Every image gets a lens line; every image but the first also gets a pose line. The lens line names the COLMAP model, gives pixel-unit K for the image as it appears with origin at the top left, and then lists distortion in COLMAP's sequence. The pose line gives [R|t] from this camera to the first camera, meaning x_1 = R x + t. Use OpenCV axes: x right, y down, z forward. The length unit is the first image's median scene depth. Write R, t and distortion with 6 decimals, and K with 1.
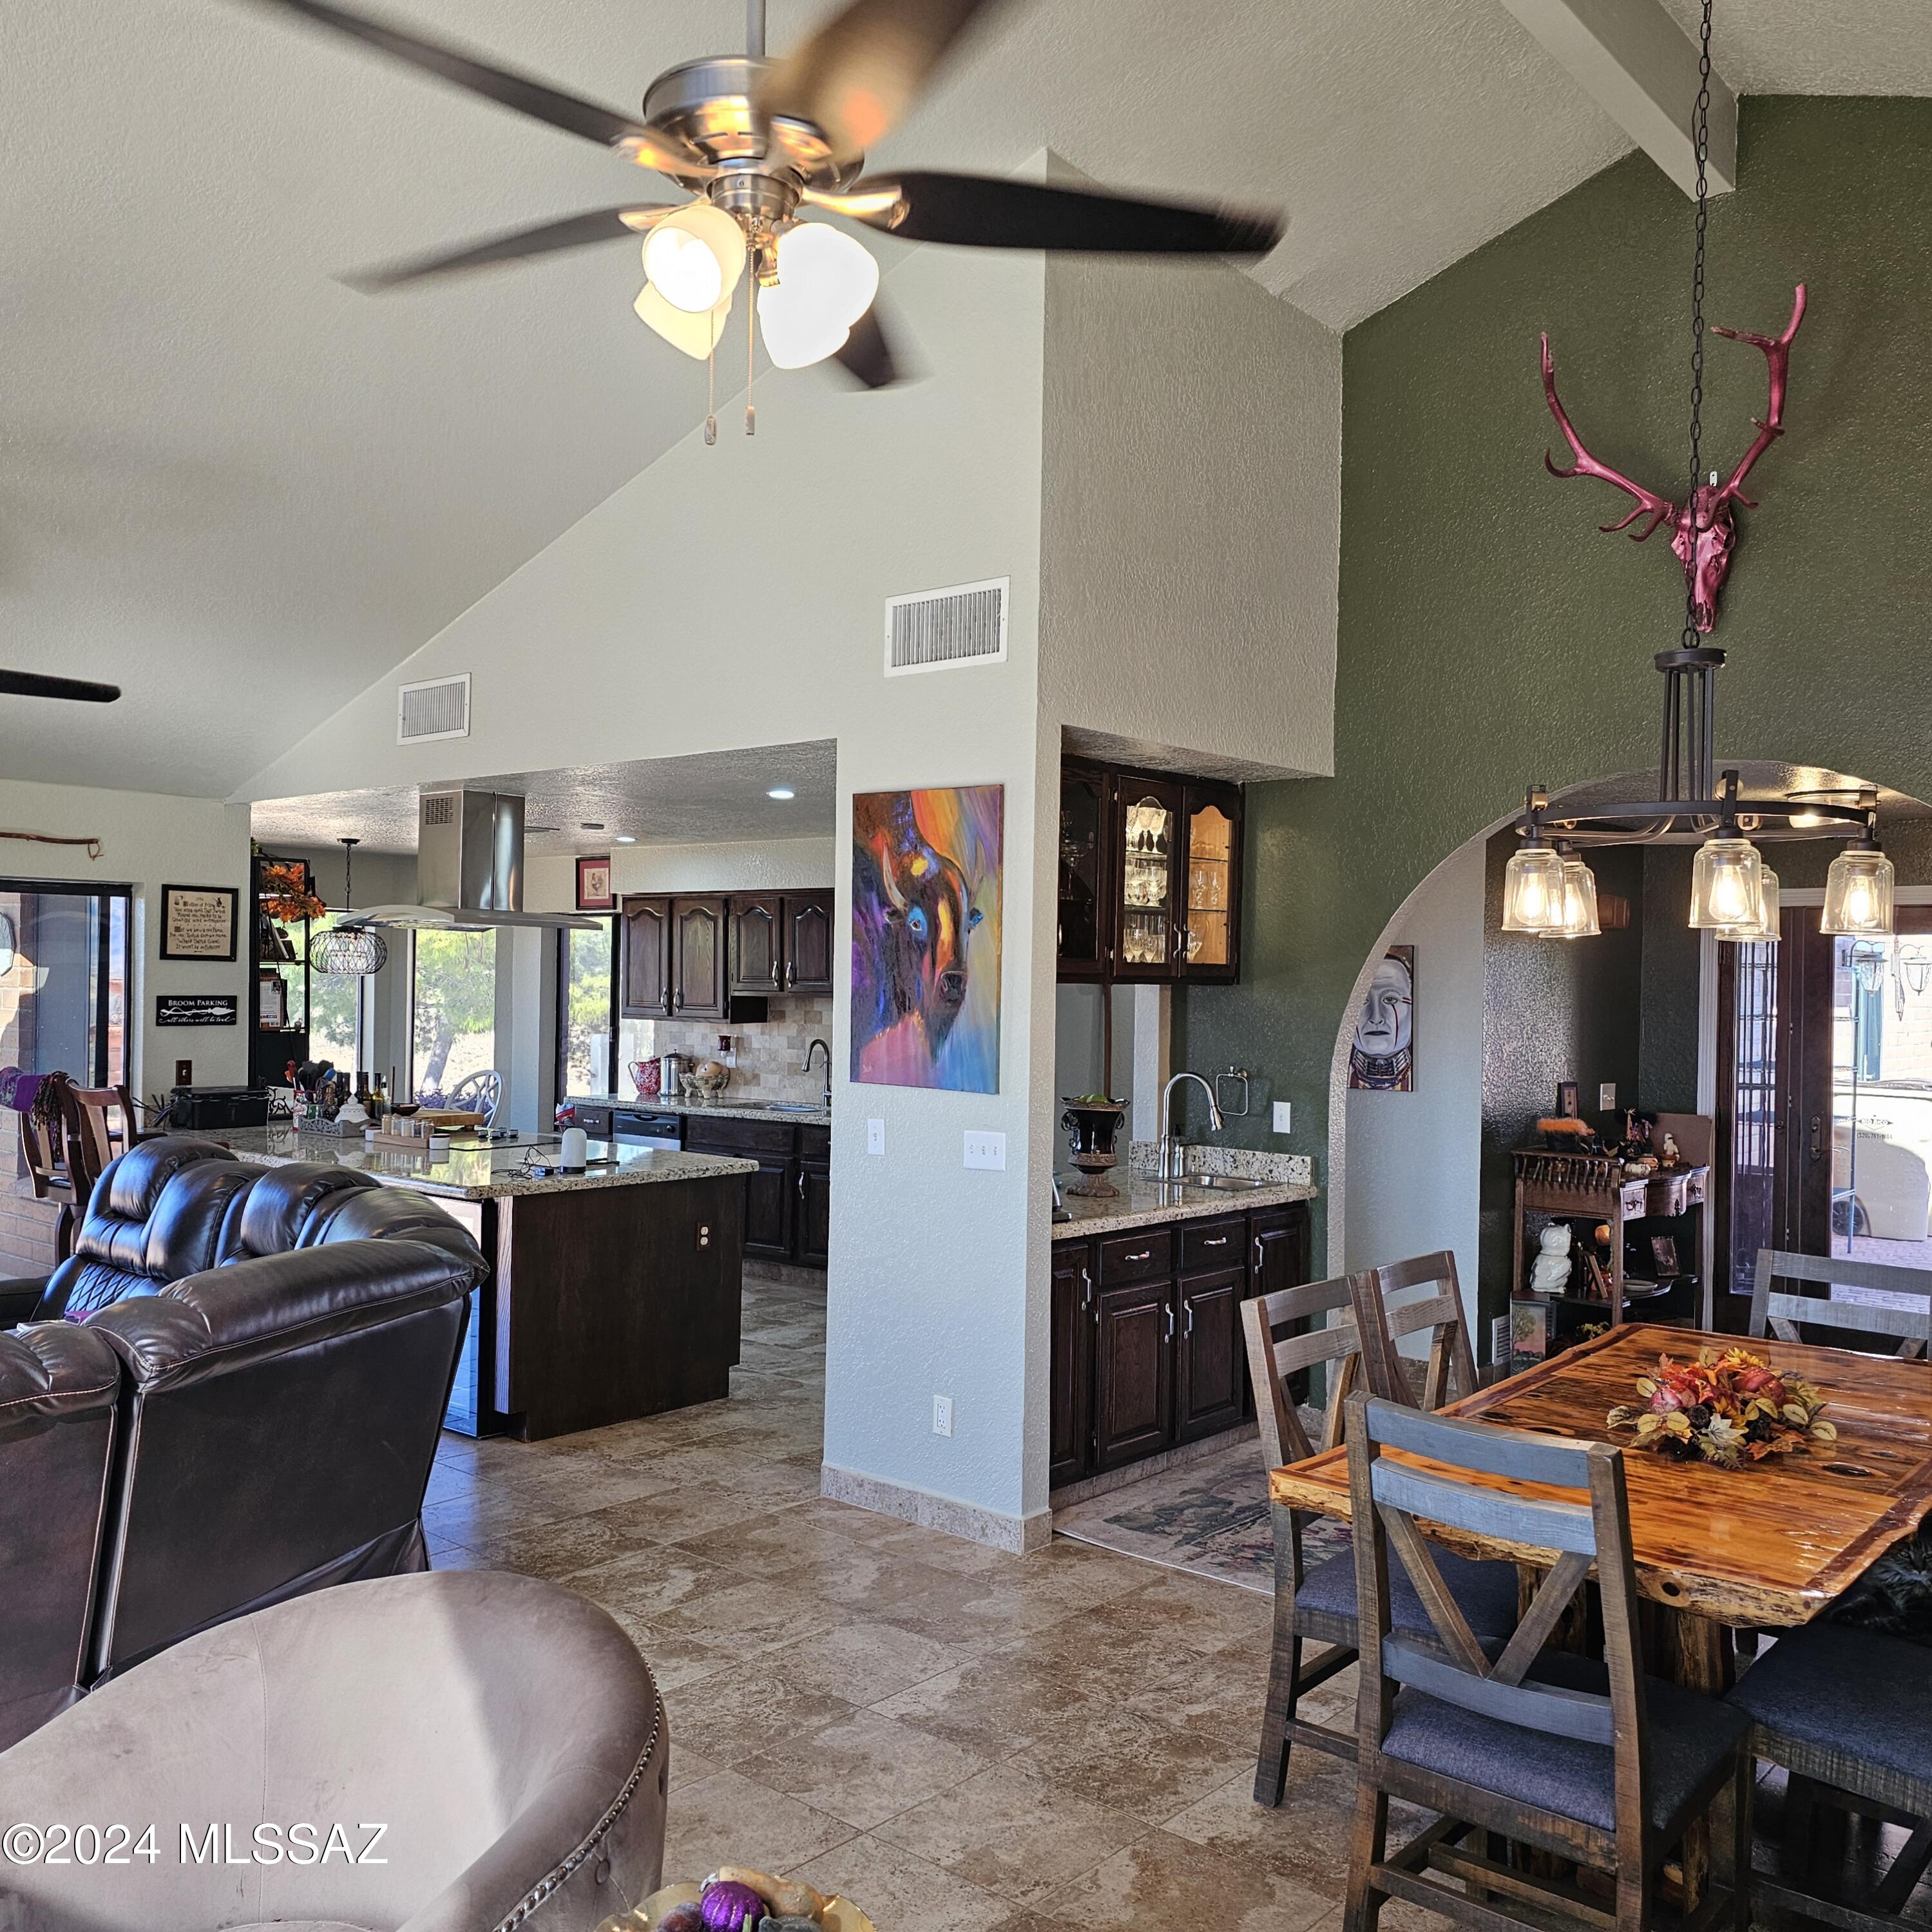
lens RADIAL K [[1726.8, 0, 966.0], [0, 1726.8, 966.0], [0, 0, 1]] dist [0.090511, -0.119973]
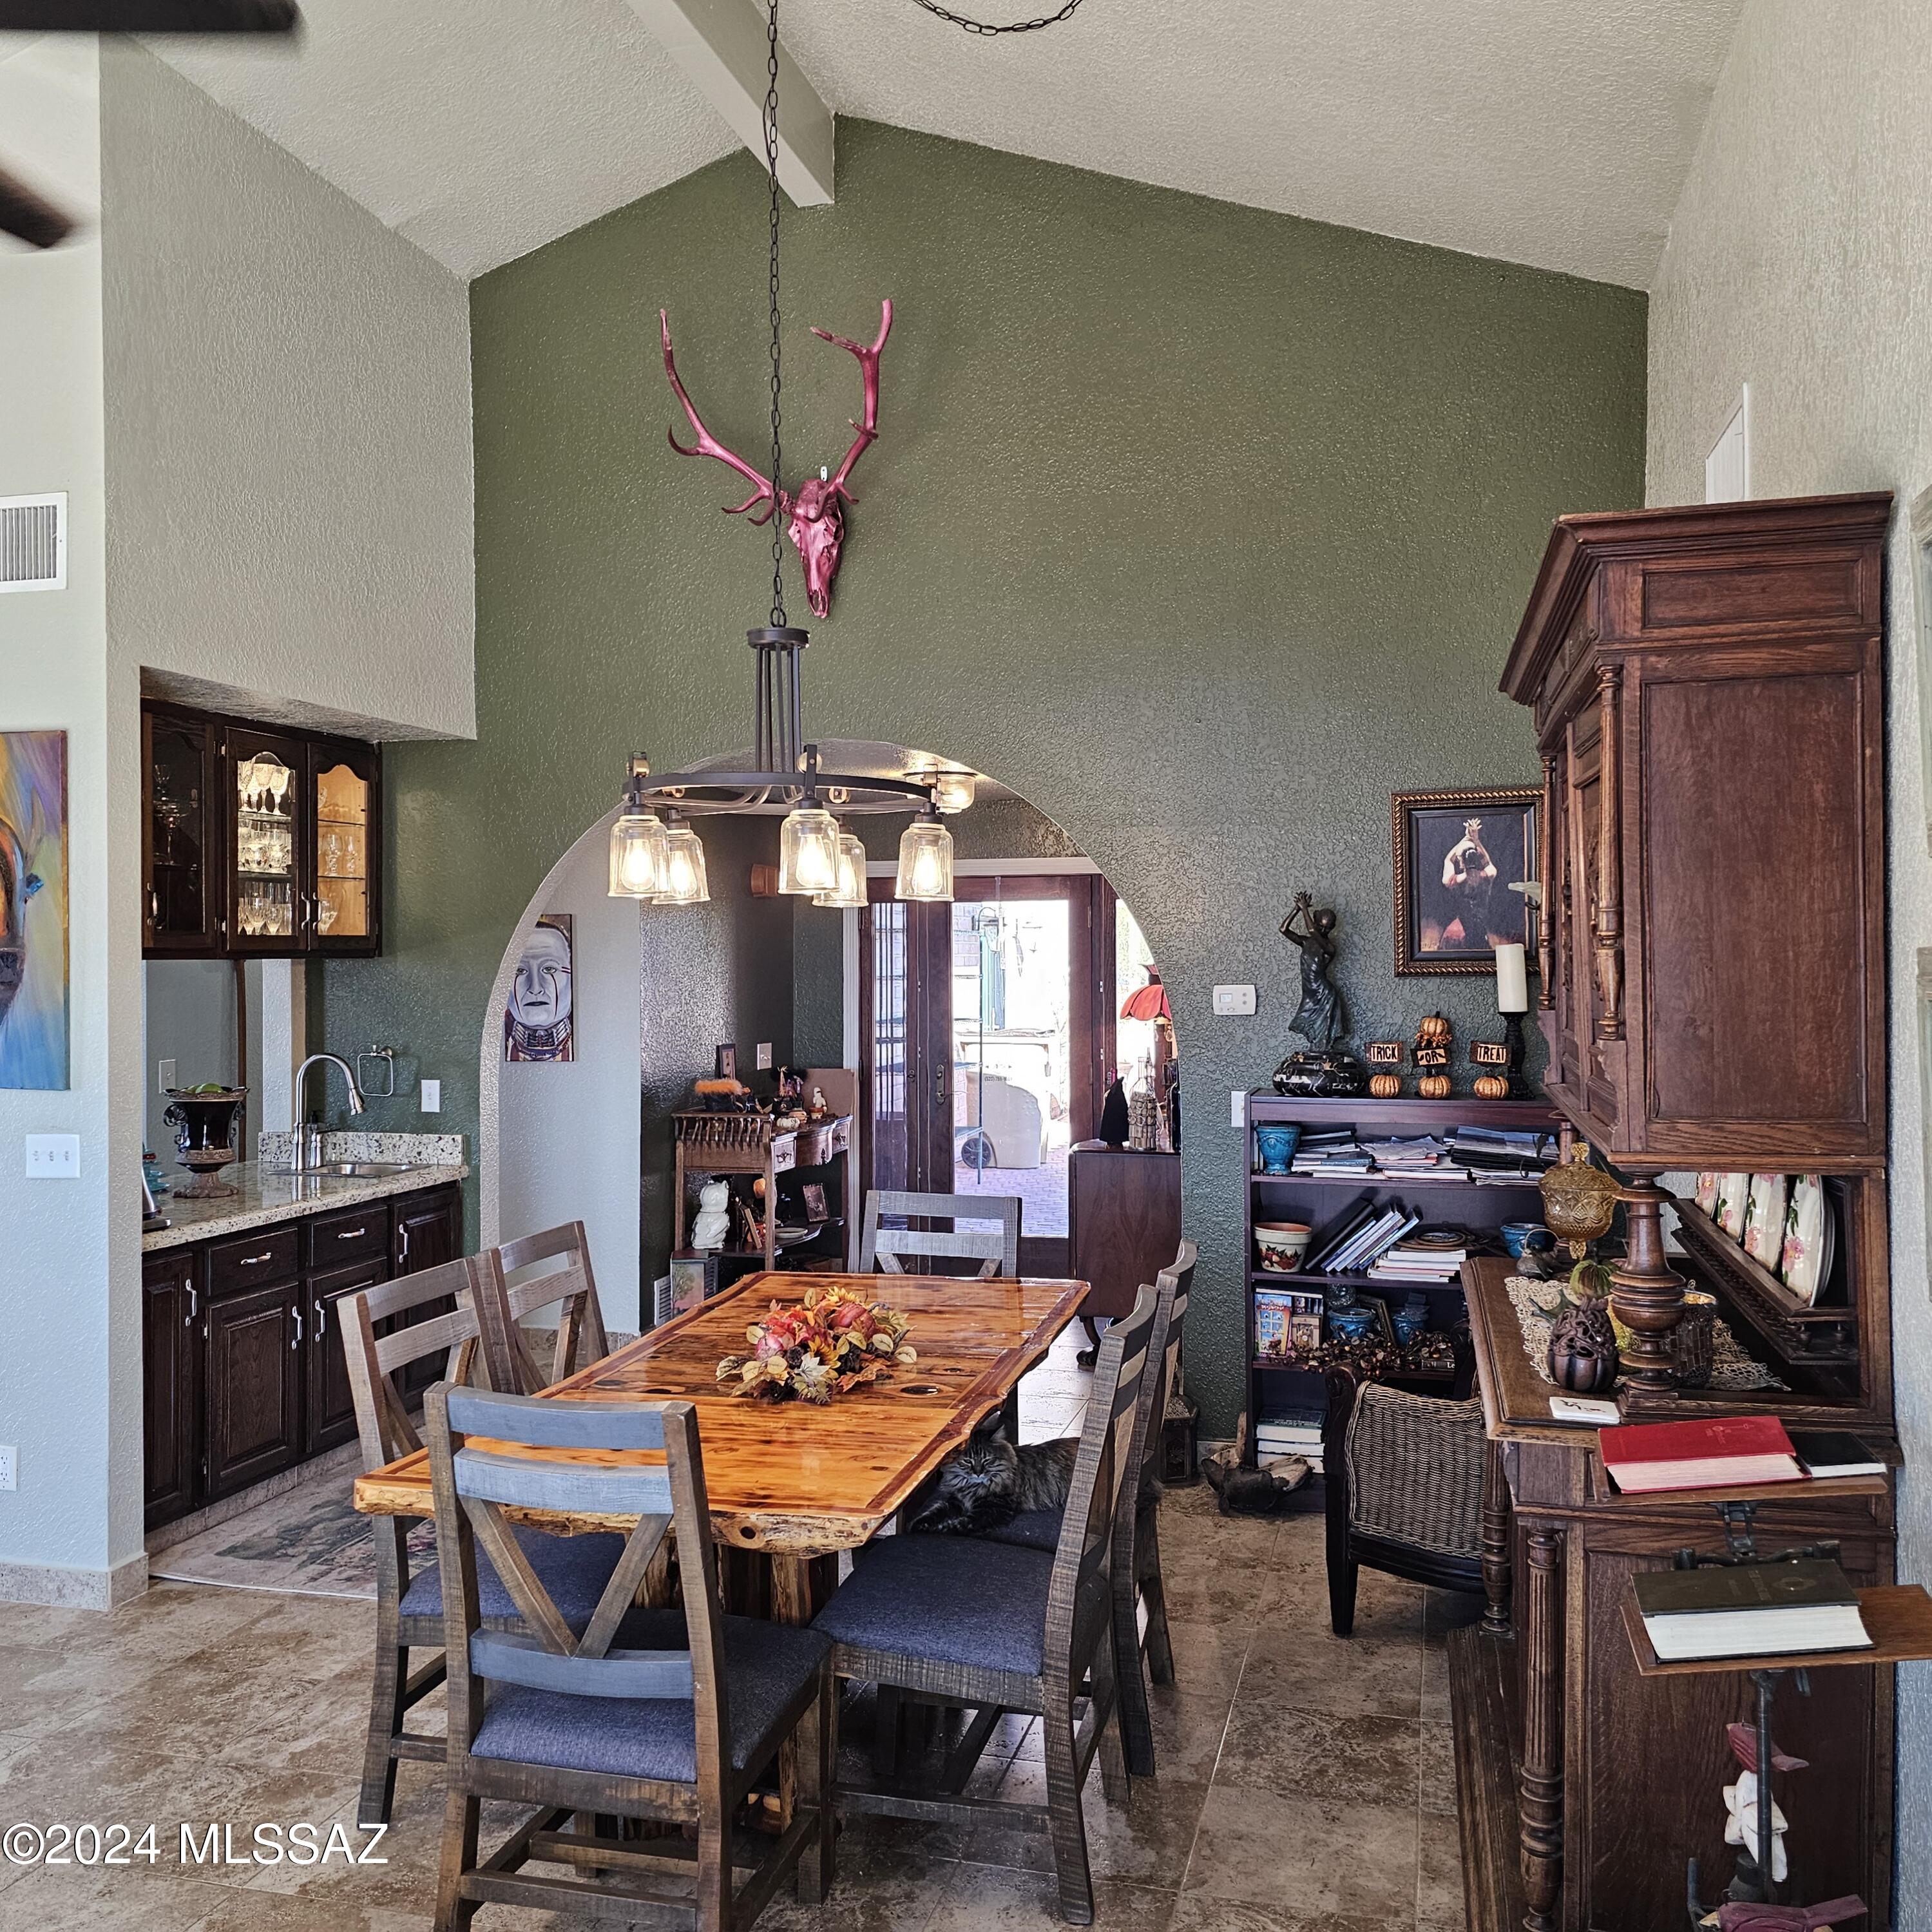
lens RADIAL K [[1736.1, 0, 966.0], [0, 1736.1, 966.0], [0, 0, 1]] dist [0.094384, -0.096531]
pose [[0.900291, -0.024841, 0.434579, 0.040977], [0.017476, 0.999628, 0.020936, 0.001577], [-0.434938, -0.011253, 0.900390, 0.010582]]
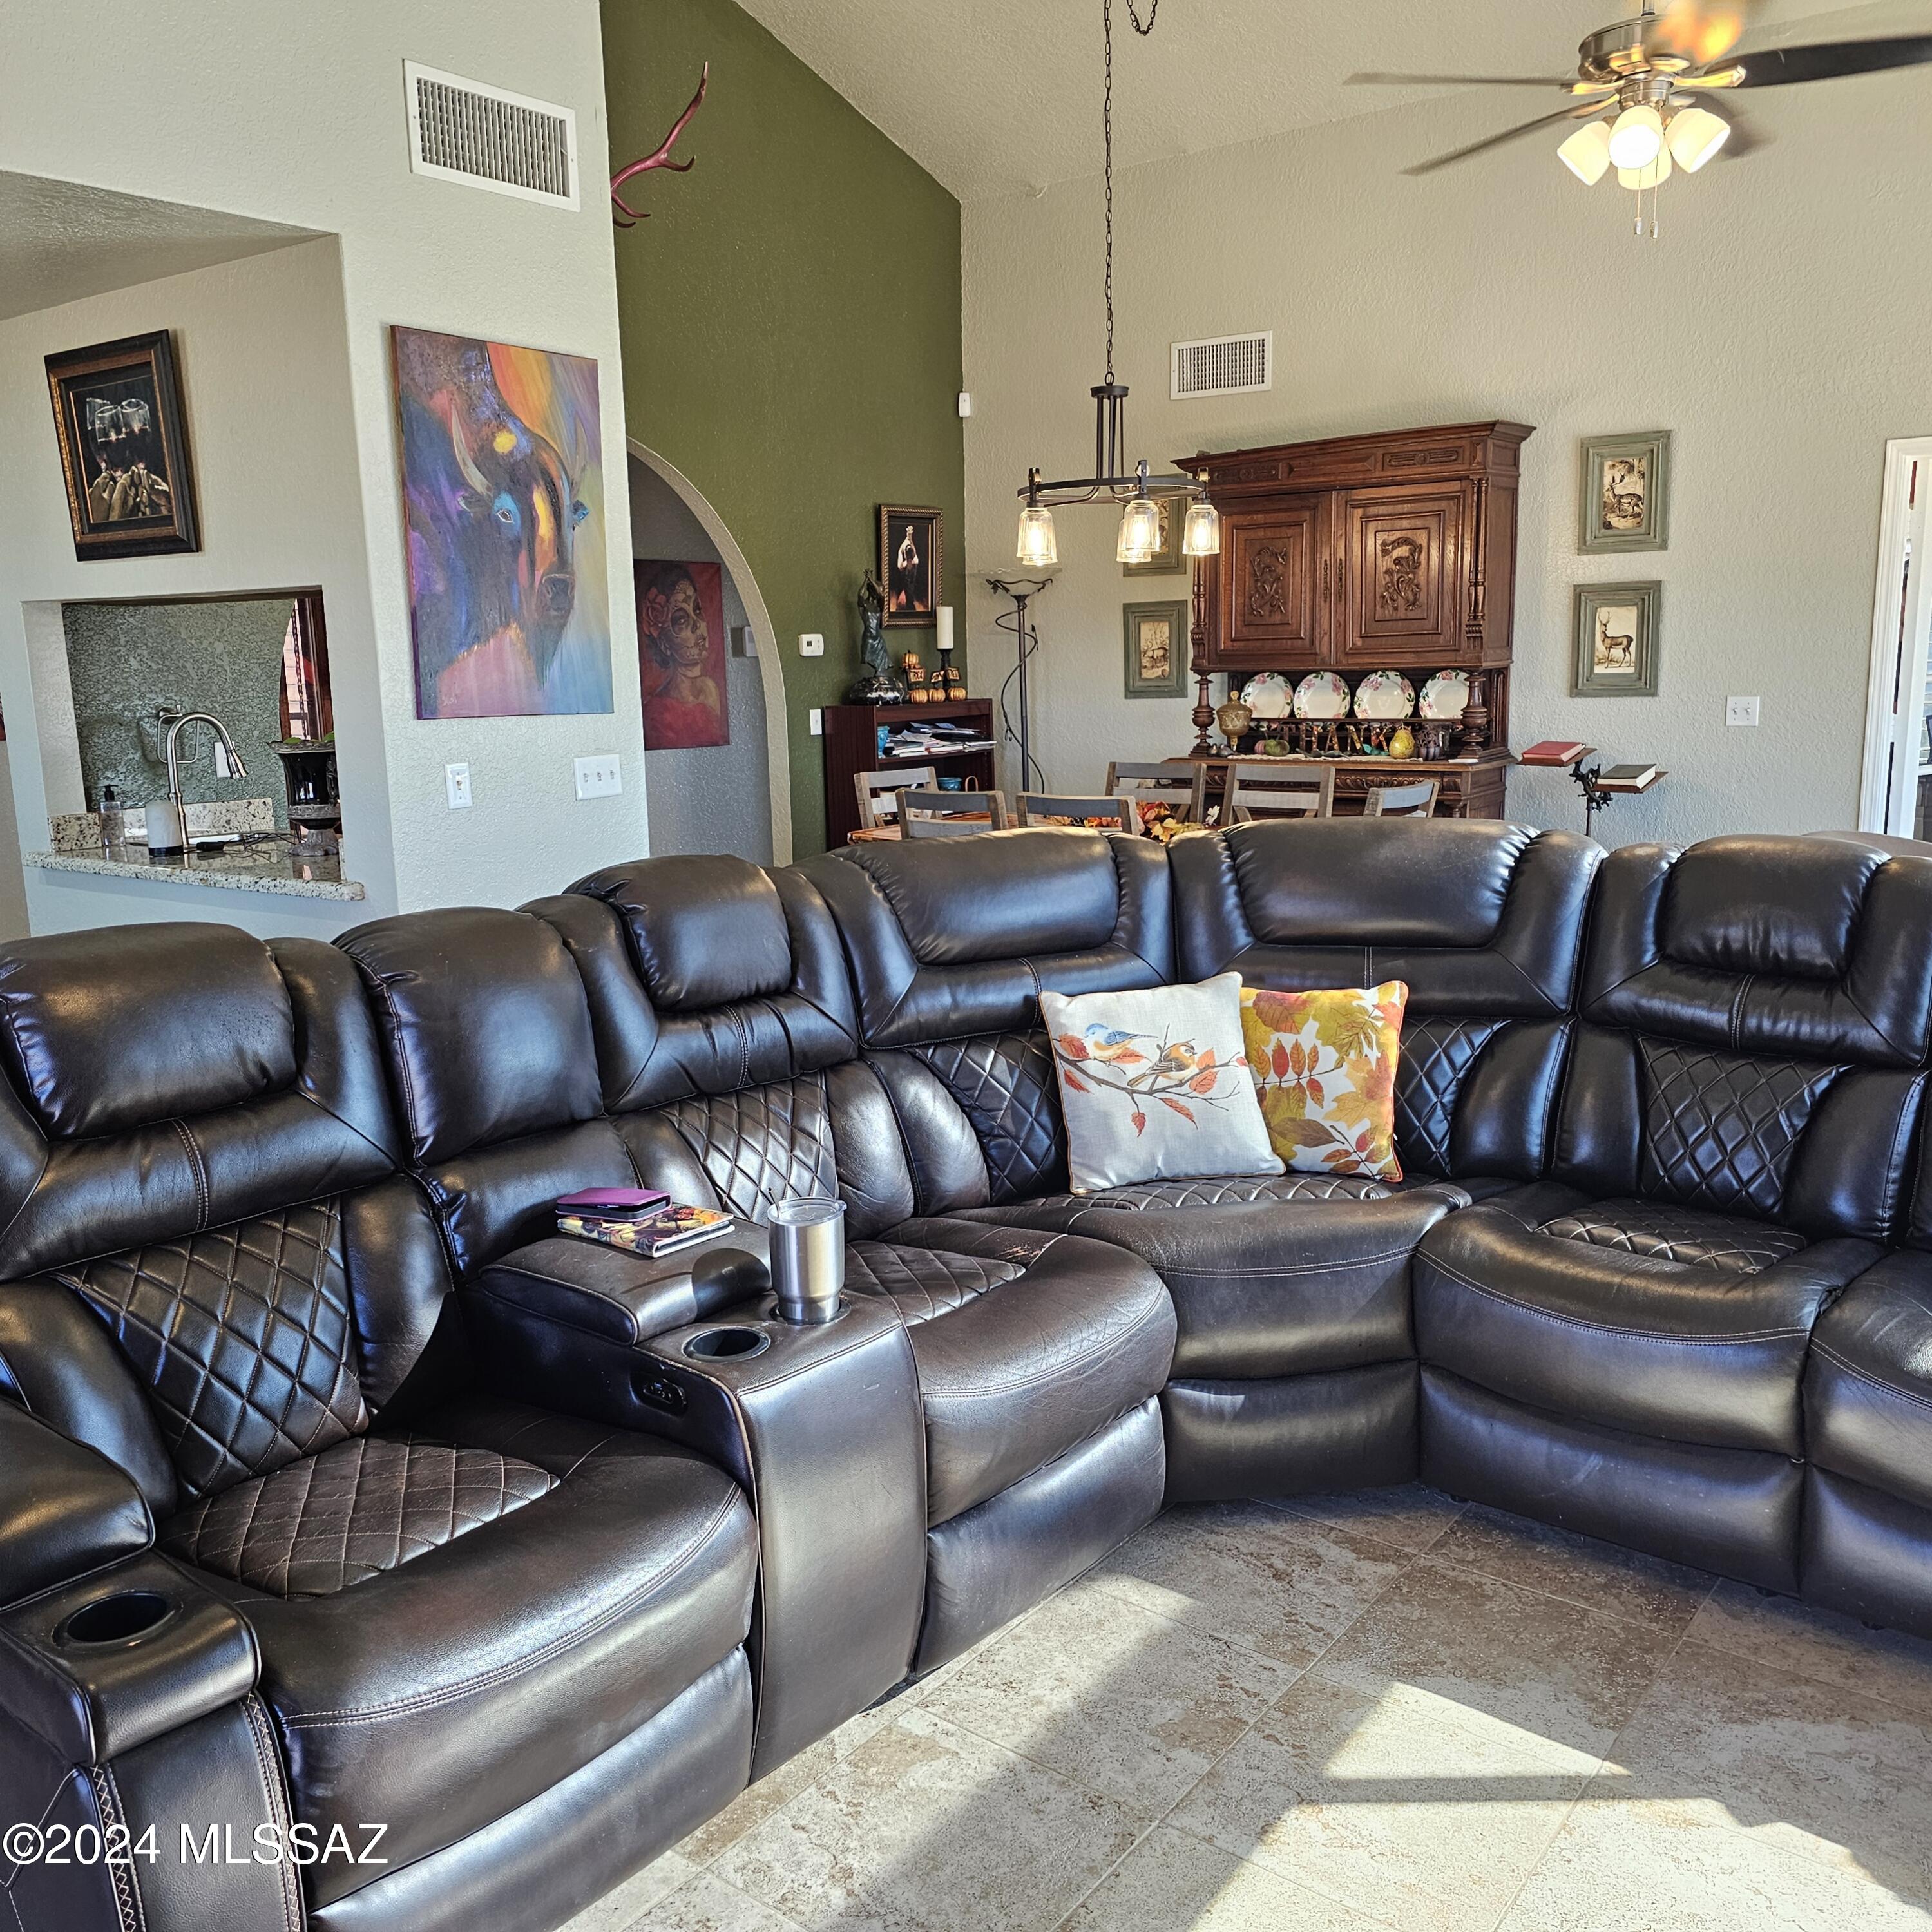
lens RADIAL K [[1736.1, 0, 966.0], [0, 1736.1, 966.0], [0, 0, 1]] dist [0.094384, -0.096531]
pose [[-0.049025, -0.194198, 0.979736, -0.958880], [0.014960, 0.980663, 0.195130, 0.028368], [-0.998685, 0.024224, -0.045172, 0.878394]]
